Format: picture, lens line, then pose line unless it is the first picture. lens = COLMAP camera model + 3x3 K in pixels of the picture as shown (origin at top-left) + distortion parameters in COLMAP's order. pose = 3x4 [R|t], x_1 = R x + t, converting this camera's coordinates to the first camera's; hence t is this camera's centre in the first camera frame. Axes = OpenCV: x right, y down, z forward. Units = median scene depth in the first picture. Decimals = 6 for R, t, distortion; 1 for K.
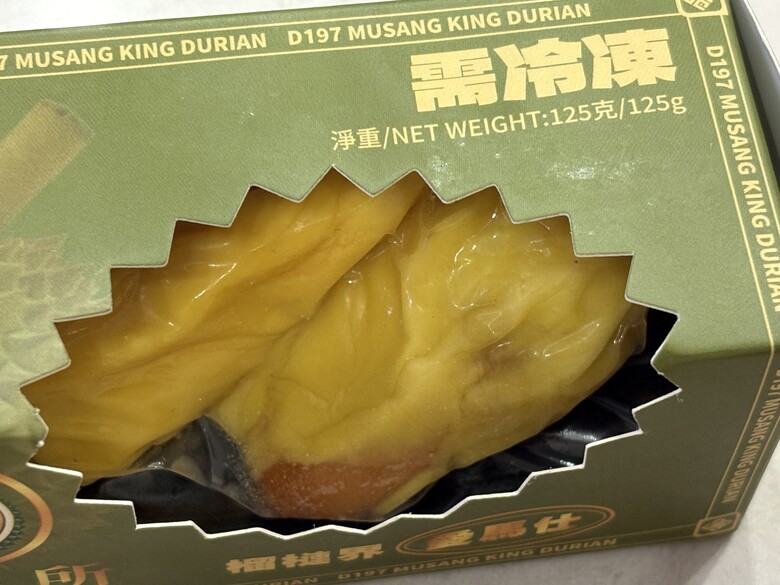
lens RADIAL K [[1870.7, 0, 390.0], [0, 1870.7, 292.5], [0, 0, 1]] dist [0.306412, -1.472900]
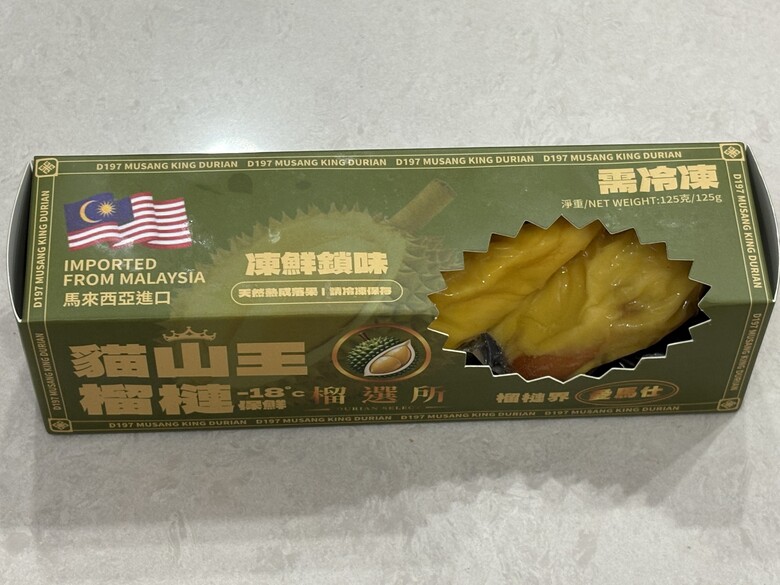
lens RADIAL K [[1870.7, 0, 390.0], [0, 1870.7, 292.5], [0, 0, 1]] dist [0.306412, -1.472900]
pose [[0.996172, 0.068654, -0.054114, -0.104793], [-0.073064, 0.993764, -0.084226, 0.224606], [0.047994, 0.087857, 0.994976, -1.214670]]
